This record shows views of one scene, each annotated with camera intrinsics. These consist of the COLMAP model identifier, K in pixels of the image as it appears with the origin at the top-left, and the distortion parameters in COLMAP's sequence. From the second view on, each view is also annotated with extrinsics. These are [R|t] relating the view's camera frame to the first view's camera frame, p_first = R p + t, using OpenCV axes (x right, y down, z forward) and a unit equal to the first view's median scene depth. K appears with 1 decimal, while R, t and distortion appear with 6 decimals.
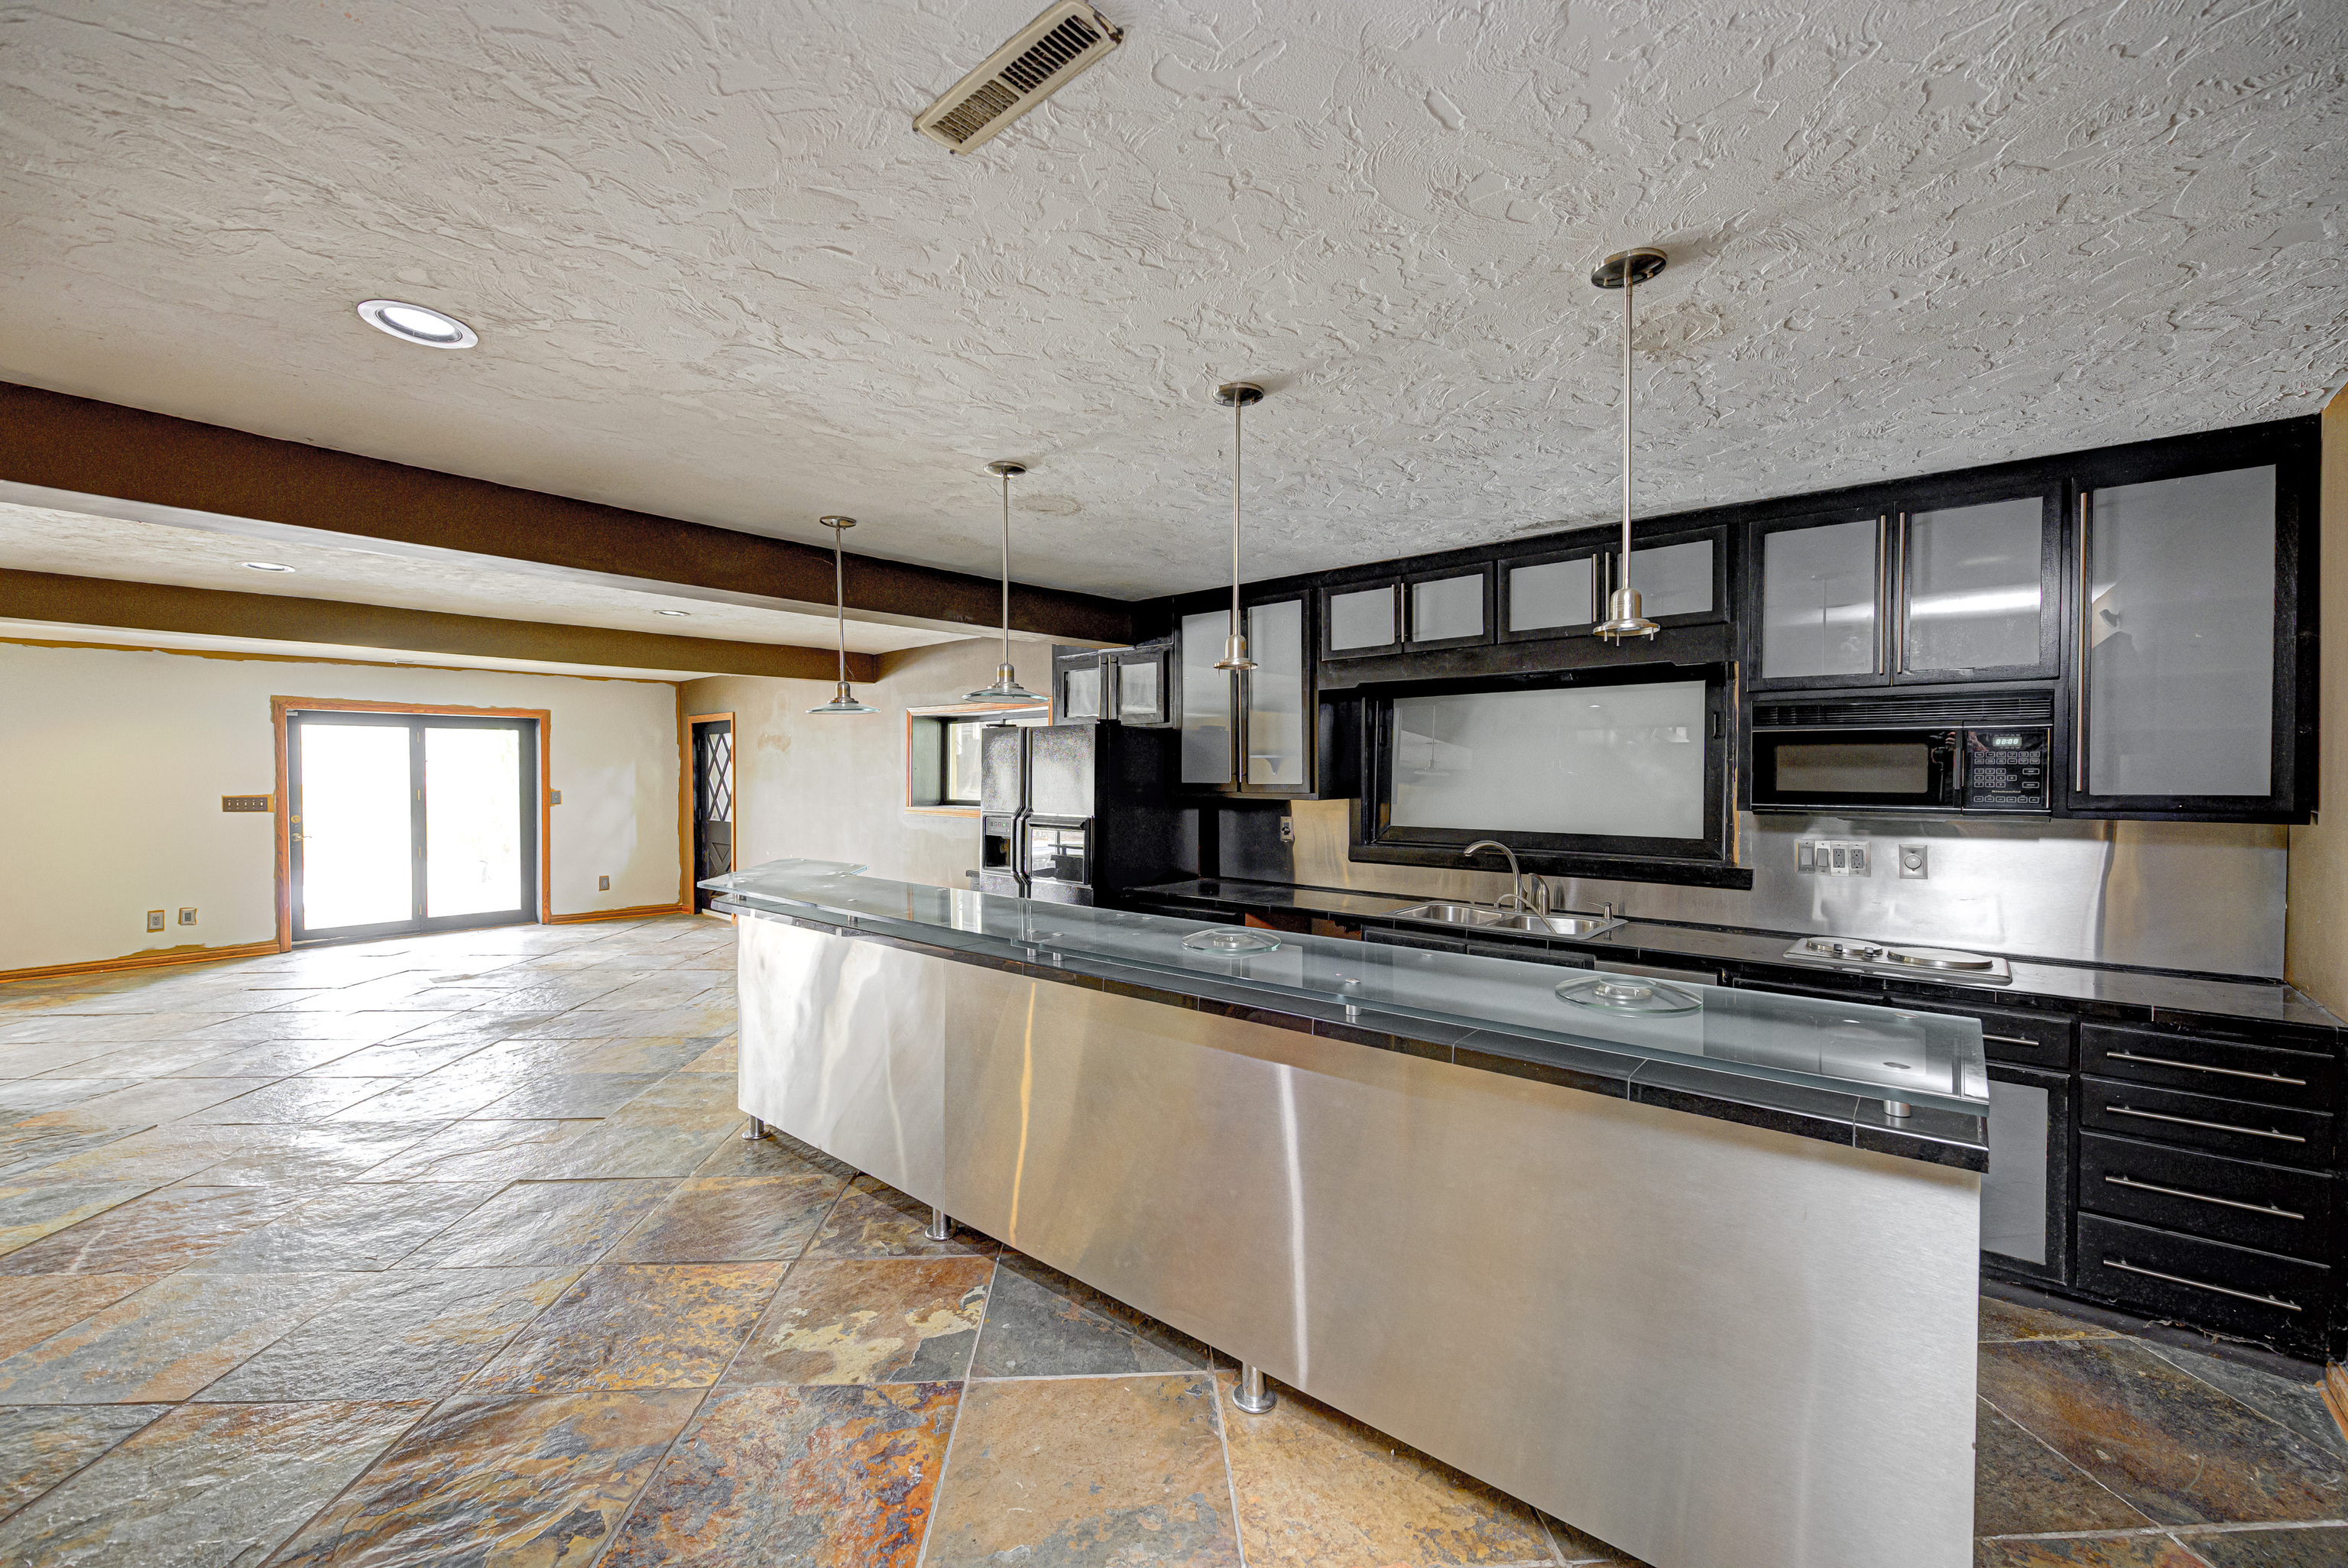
lens RADIAL K [[931.5, 0, 1170.5], [0, 931.5, 779.0], [0, 0, 1]] dist [-0.000351, -0.001905]
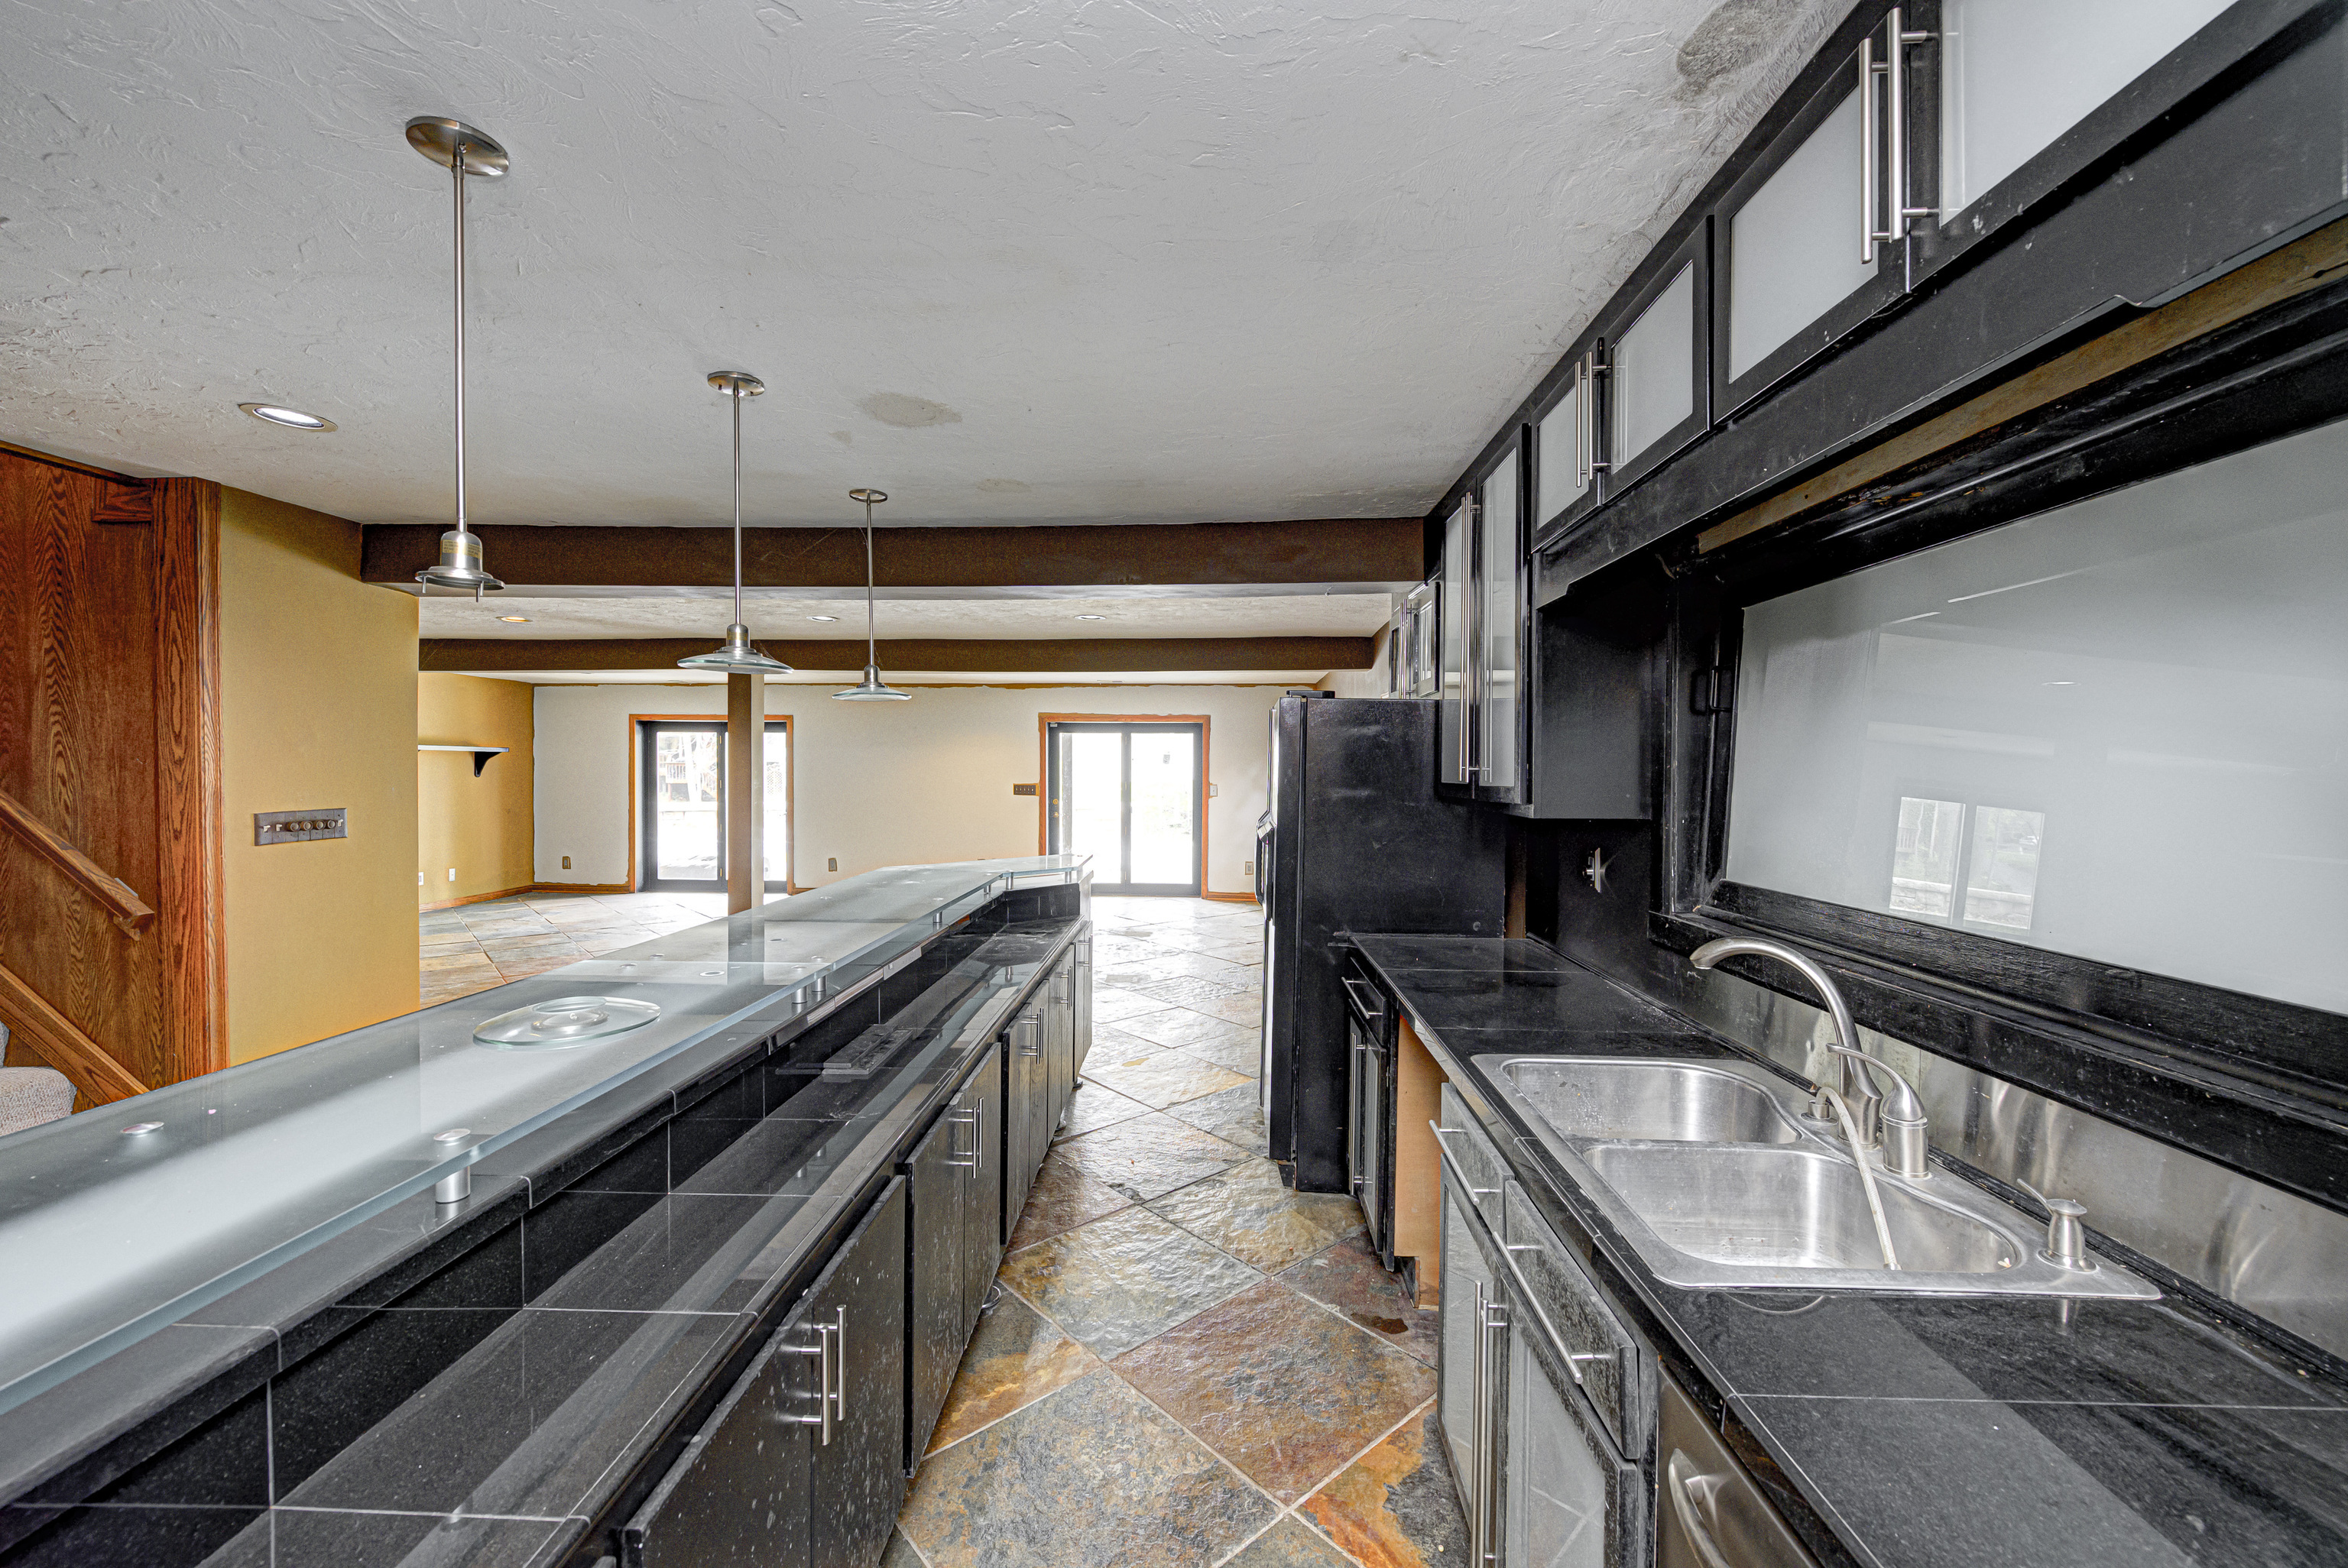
lens RADIAL K [[931.5, 0, 1188.6], [0, 931.5, 784.0], [0, 0, 1]] dist [-0.000351, -0.001905]
pose [[0.616923, 0.017328, -0.786833, 0.264974], [-0.012114, 0.999848, 0.012522, -0.002282], [0.786930, 0.001807, 0.617039, 0.309613]]
